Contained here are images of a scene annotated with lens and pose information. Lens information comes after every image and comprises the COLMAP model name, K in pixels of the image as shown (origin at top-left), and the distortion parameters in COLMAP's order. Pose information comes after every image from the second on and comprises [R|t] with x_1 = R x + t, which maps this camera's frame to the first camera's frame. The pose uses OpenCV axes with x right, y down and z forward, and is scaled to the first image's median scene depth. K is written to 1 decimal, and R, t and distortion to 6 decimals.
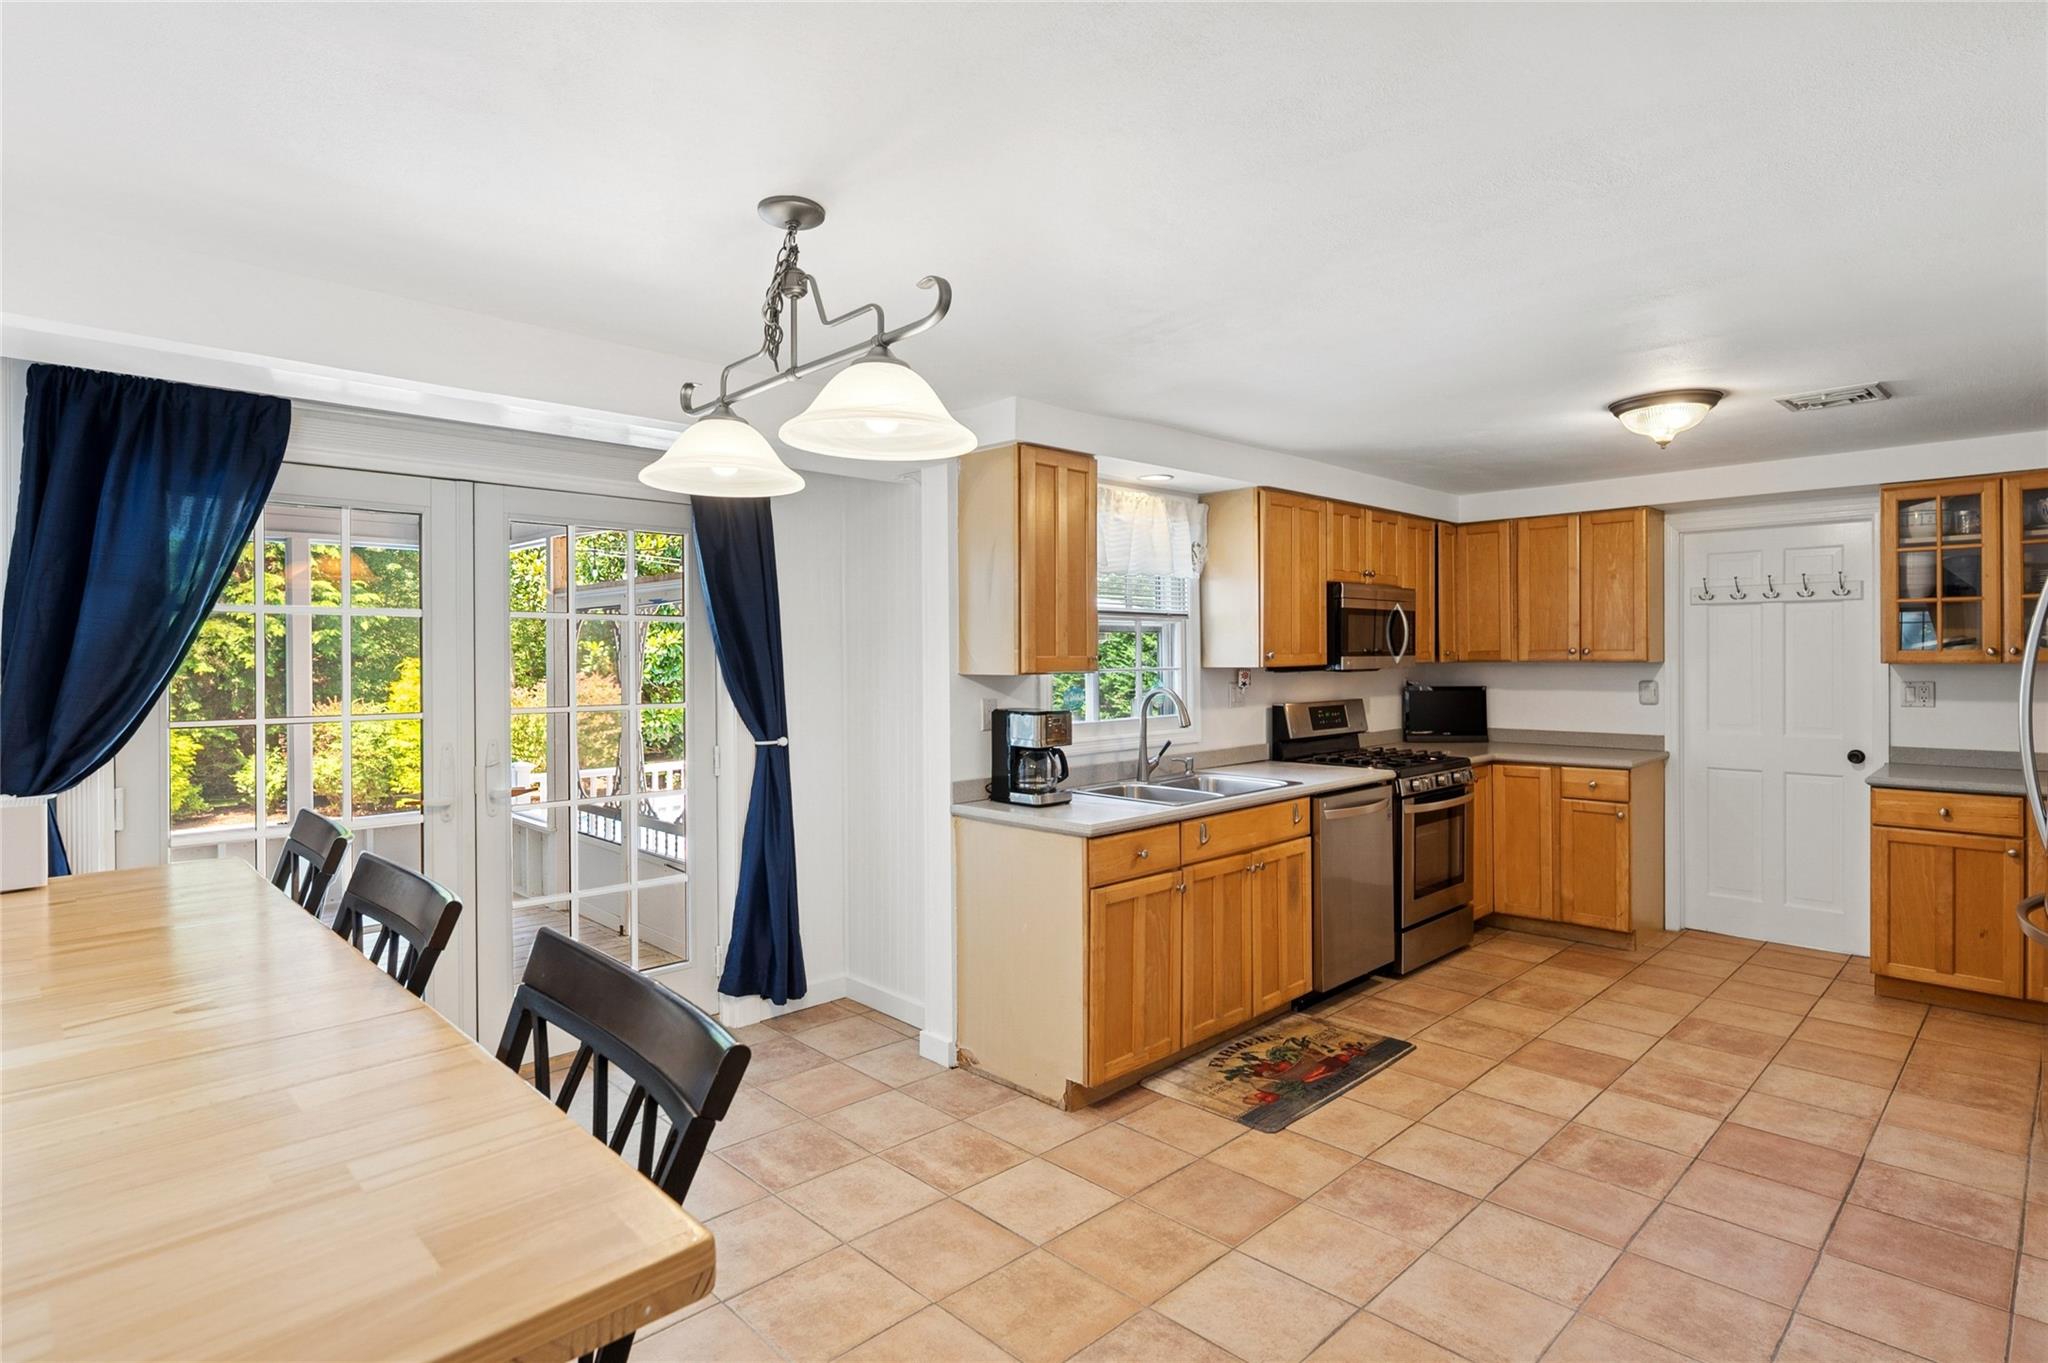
lens RADIAL K [[993.9, 0, 1026.4], [0, 993.9, 671.5], [0, 0, 1]] dist [0.000012, -0.000690]
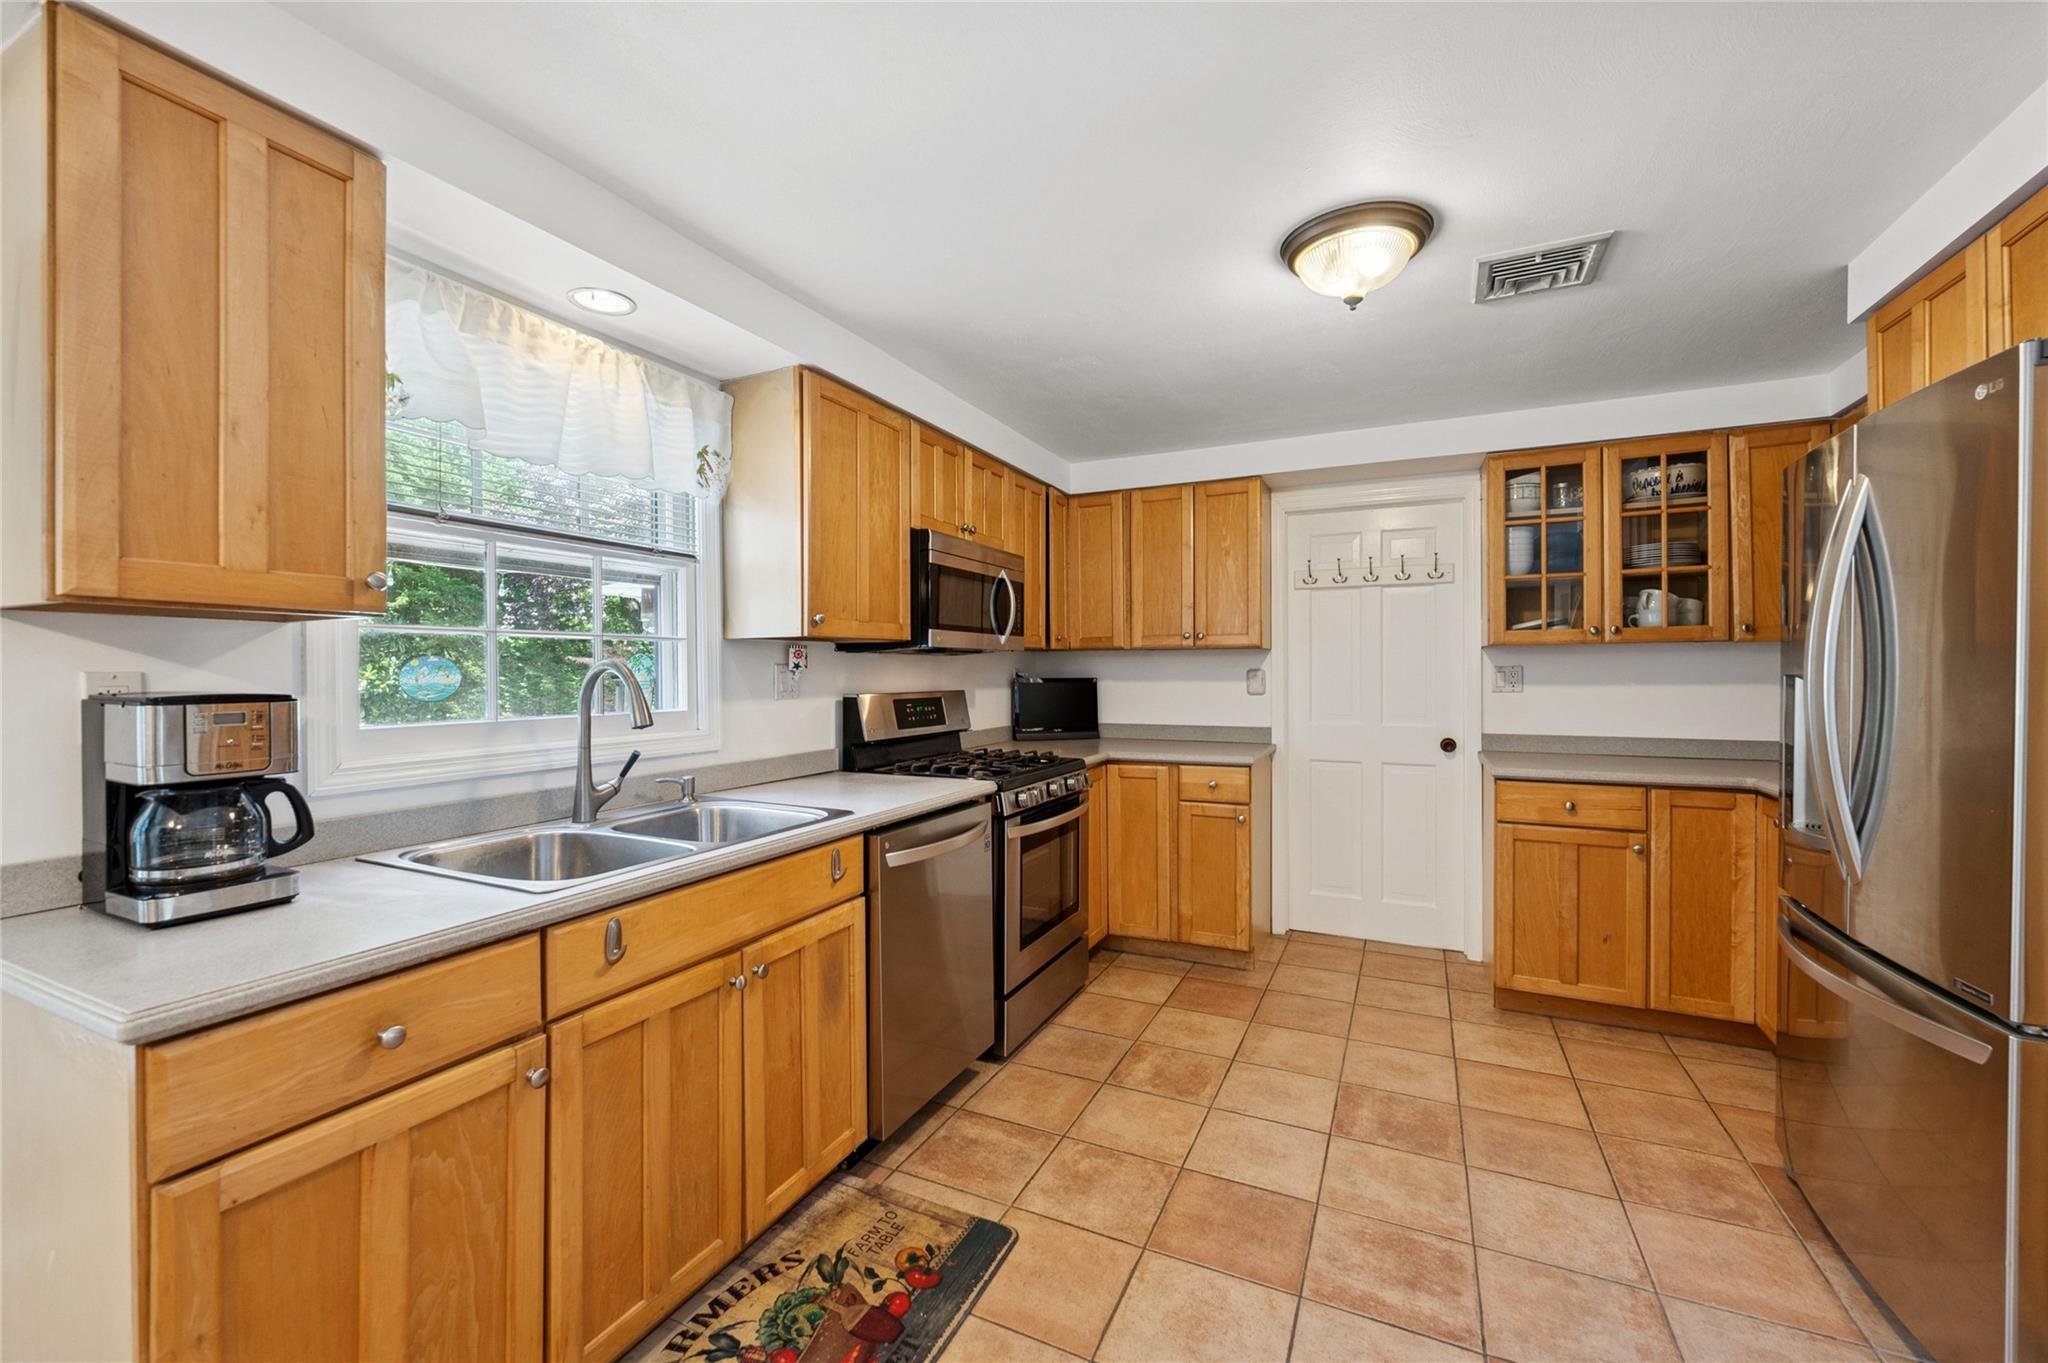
lens RADIAL K [[826.9, 0, 1024.4], [0, 826.9, 680.5], [0, 0, 1]] dist [-0.005341, 0.001311]
pose [[0.934452, 0.000458, 0.356089, 0.185133], [0.000735, 0.999995, -0.003216, 0.028528], [-0.356089, 0.003268, 0.934446, 0.450048]]
